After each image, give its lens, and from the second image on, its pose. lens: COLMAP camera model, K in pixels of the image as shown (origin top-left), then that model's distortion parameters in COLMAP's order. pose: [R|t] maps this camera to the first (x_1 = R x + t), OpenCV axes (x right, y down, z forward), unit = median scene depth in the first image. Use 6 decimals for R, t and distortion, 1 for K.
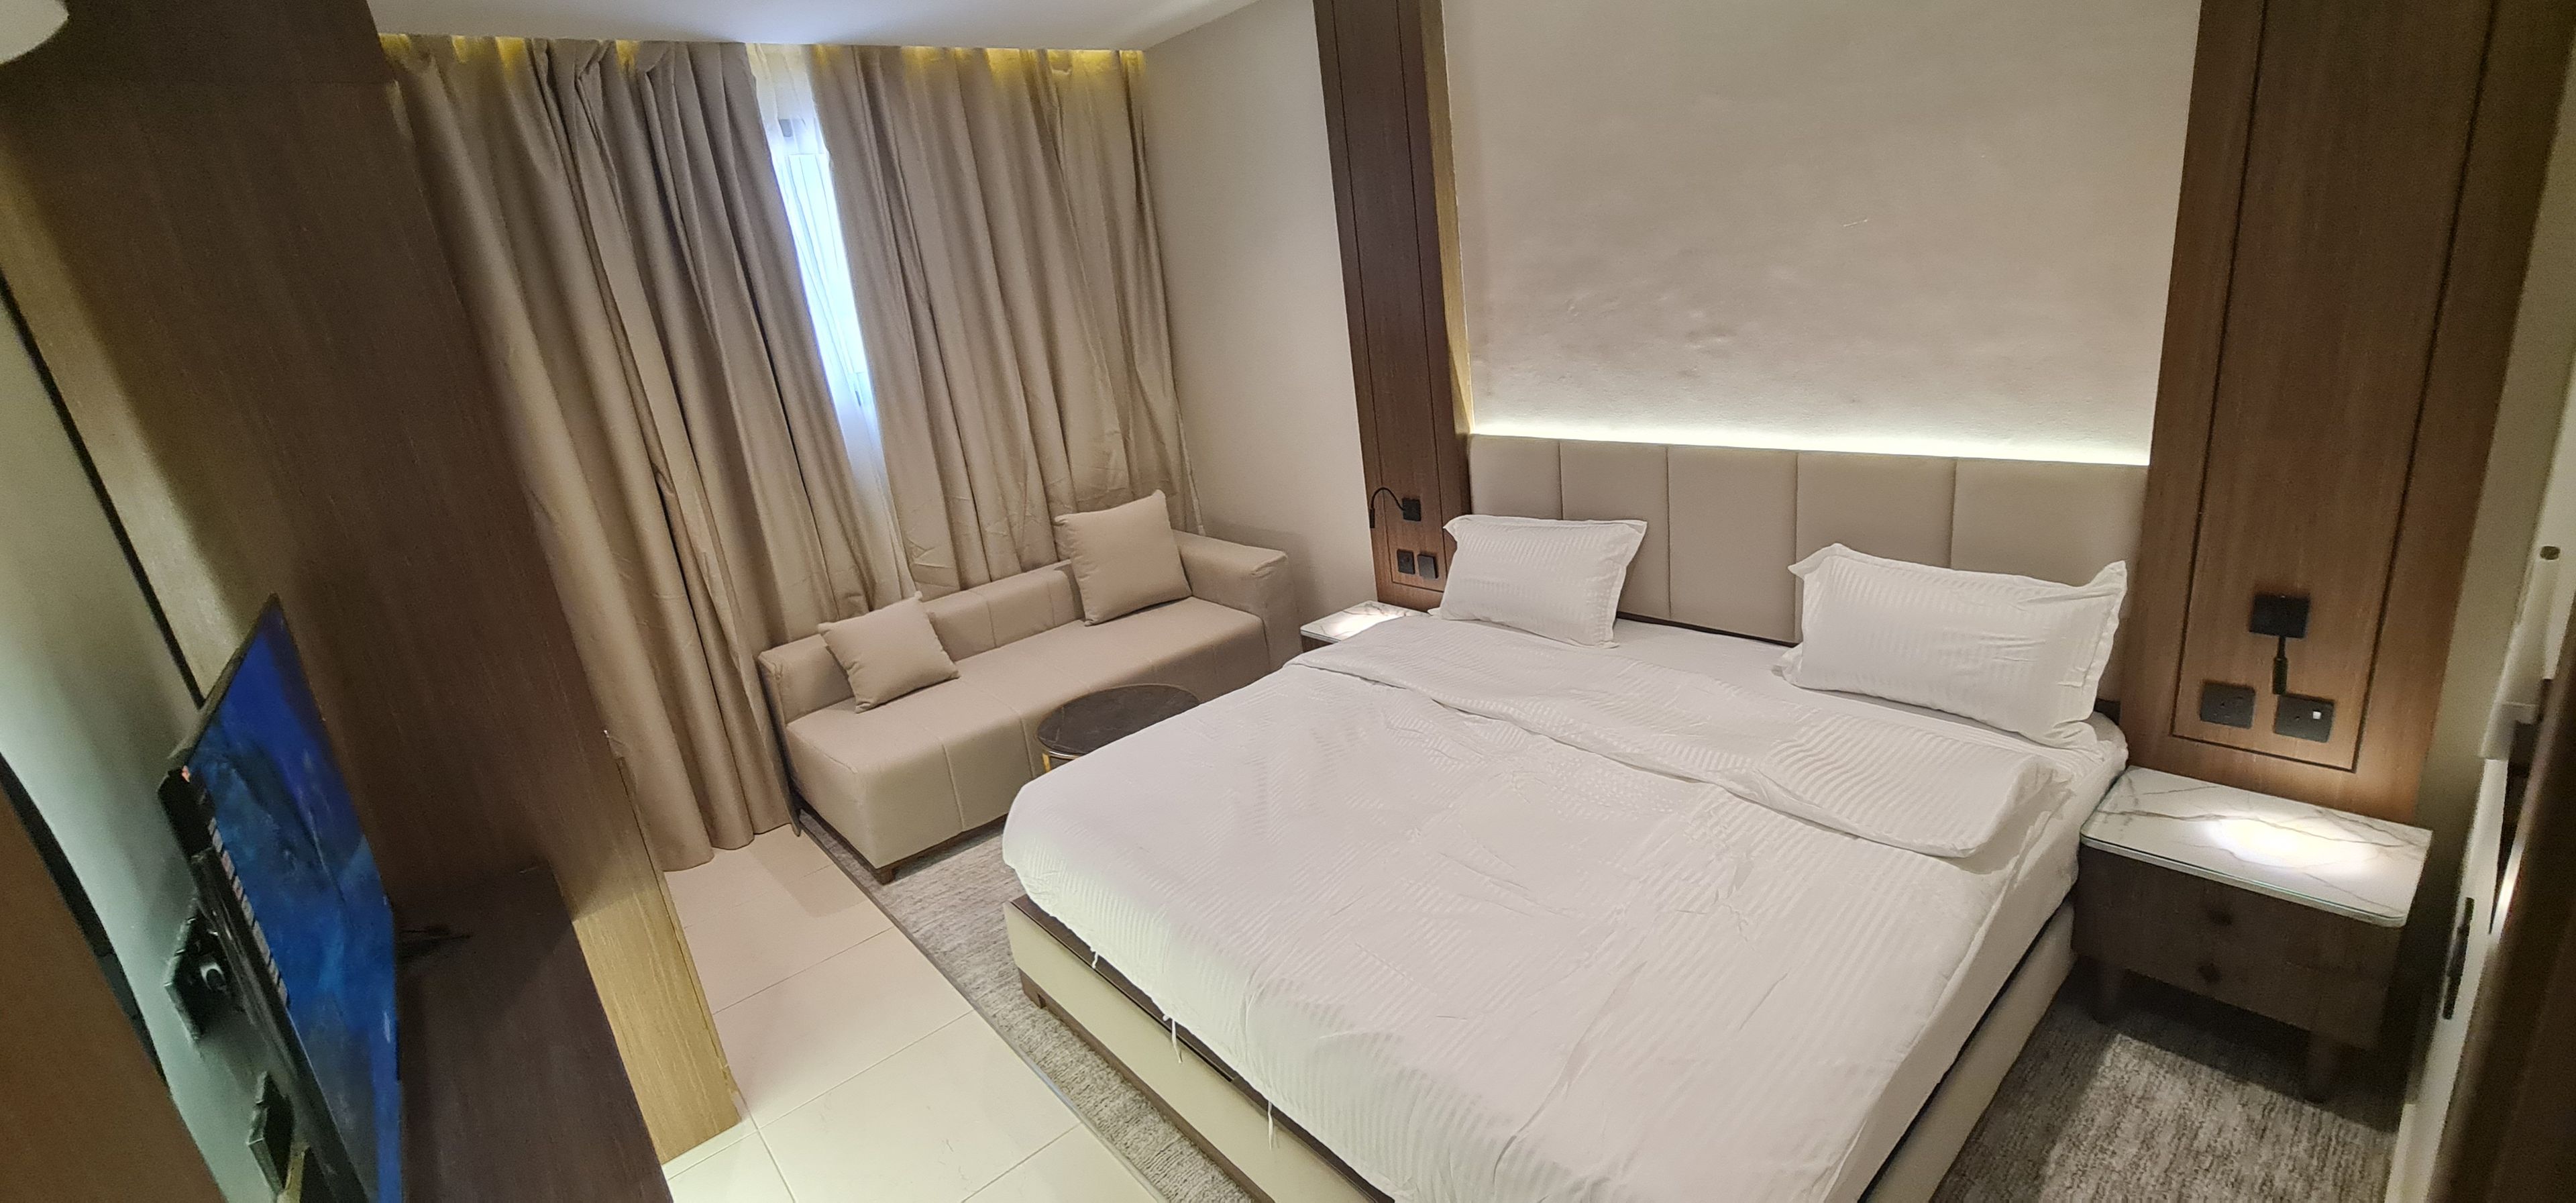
lens RADIAL K [[1059.4, 0, 1278.1], [0, 1059.4, 593.5], [0, 0, 1]] dist [-0.011275, 0.007780]
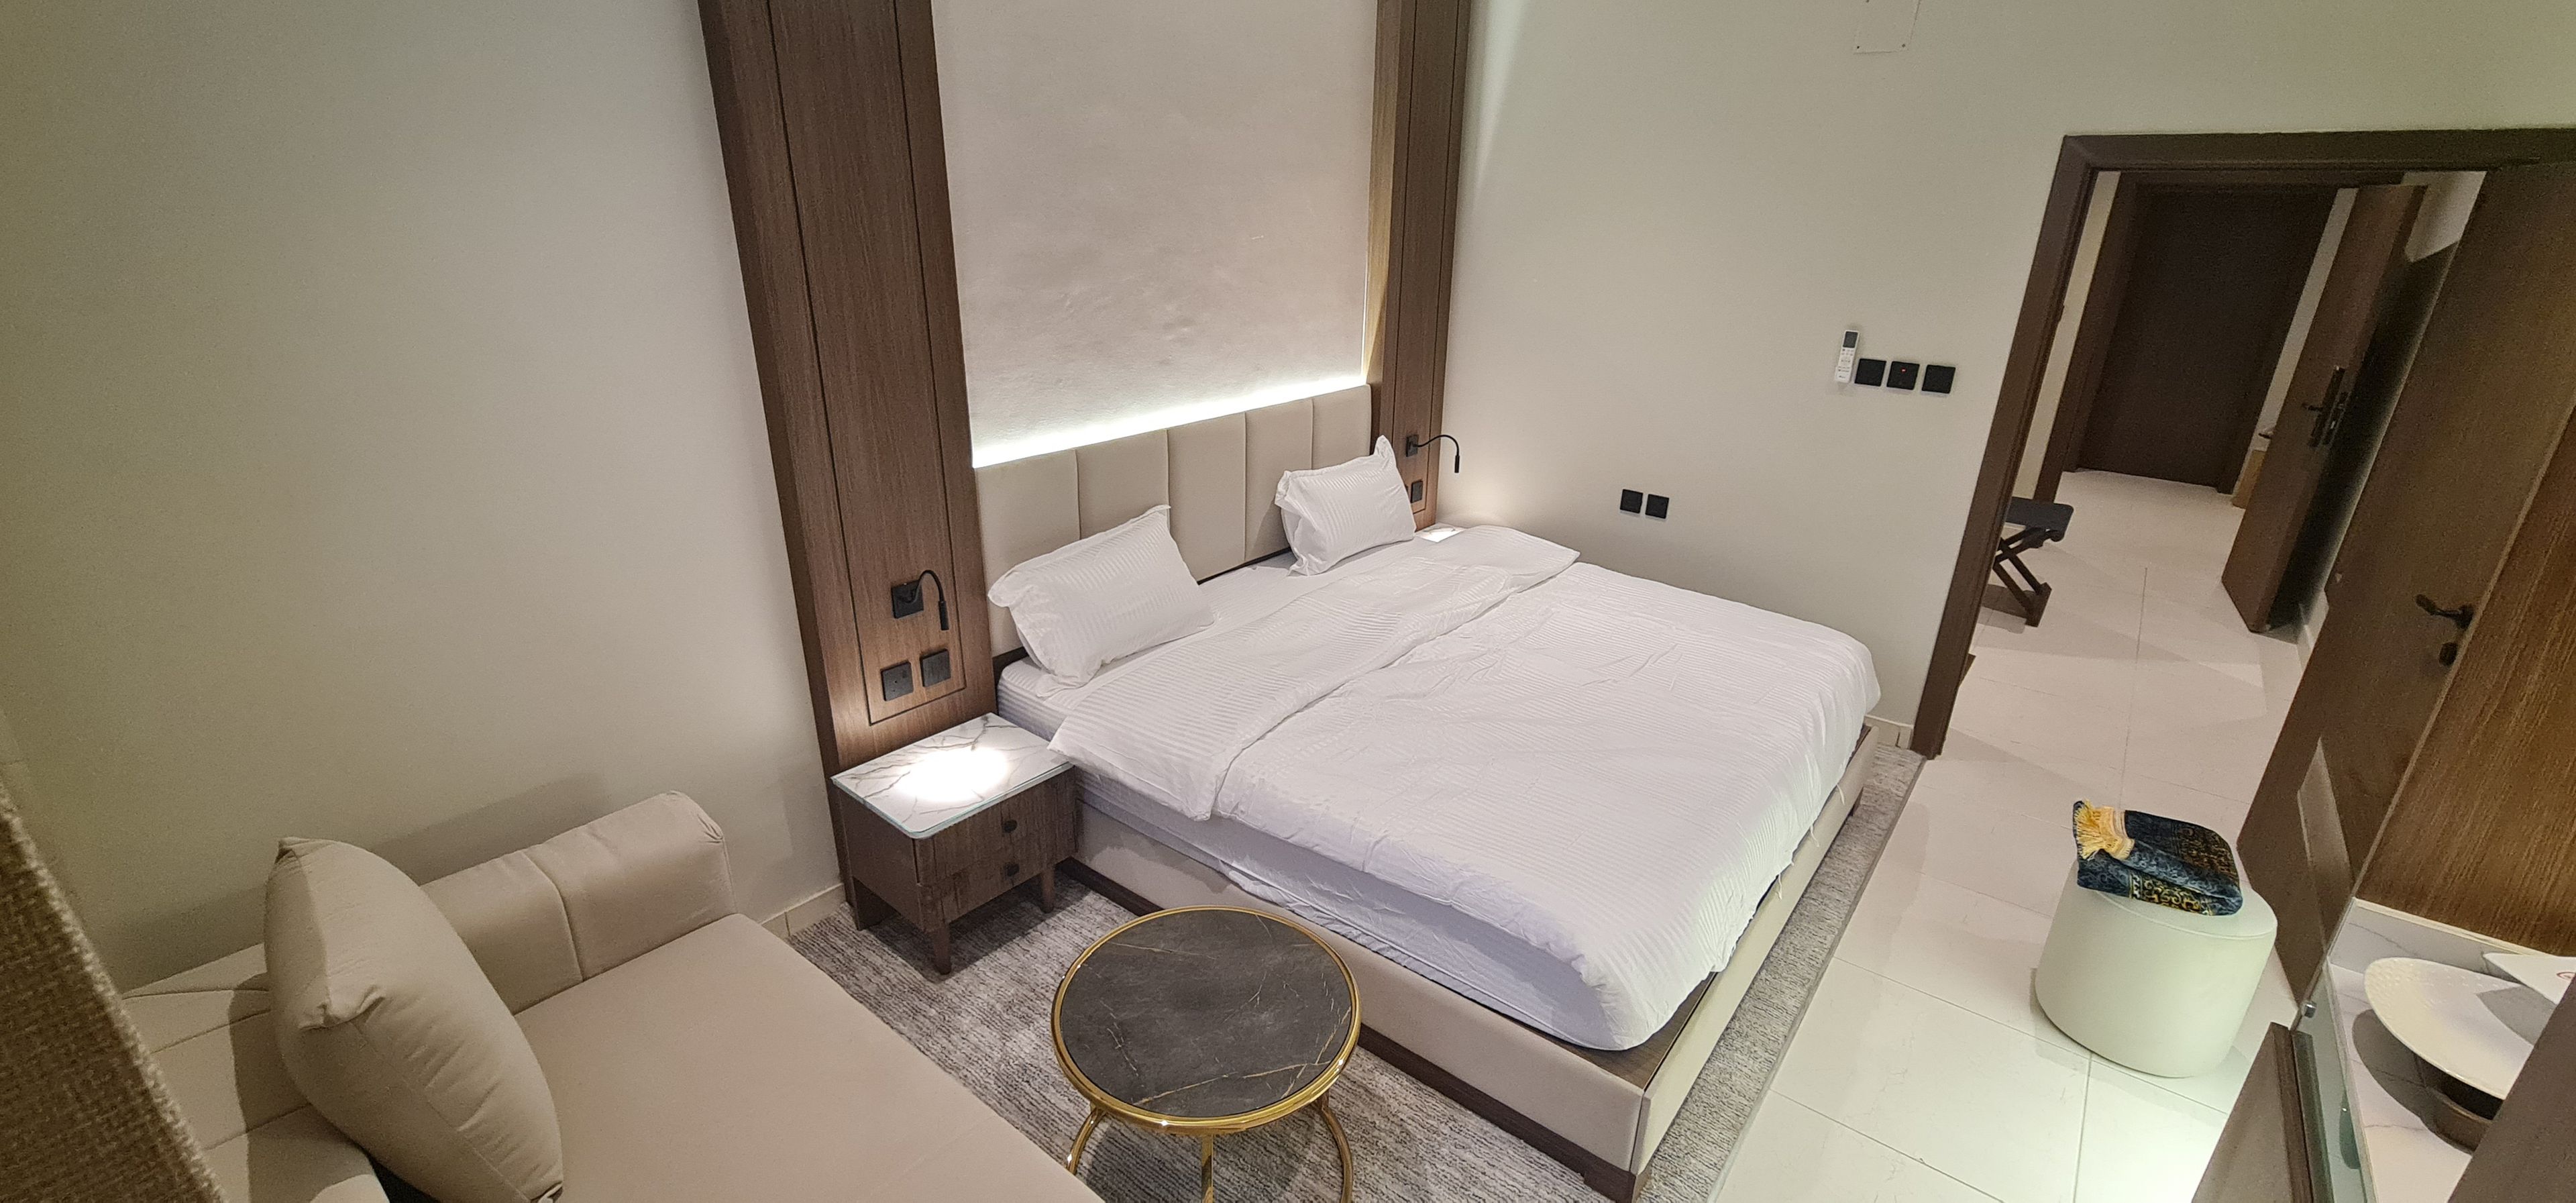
lens RADIAL K [[1059.4, 0, 1278.1], [0, 1059.4, 593.5], [0, 0, 1]] dist [-0.011275, 0.007780]
pose [[-0.192823, -0.233701, 0.952997, -0.704543], [0.293685, 0.912956, 0.283304, -0.252811], [-0.936252, 0.334509, -0.107404, 1.036906]]
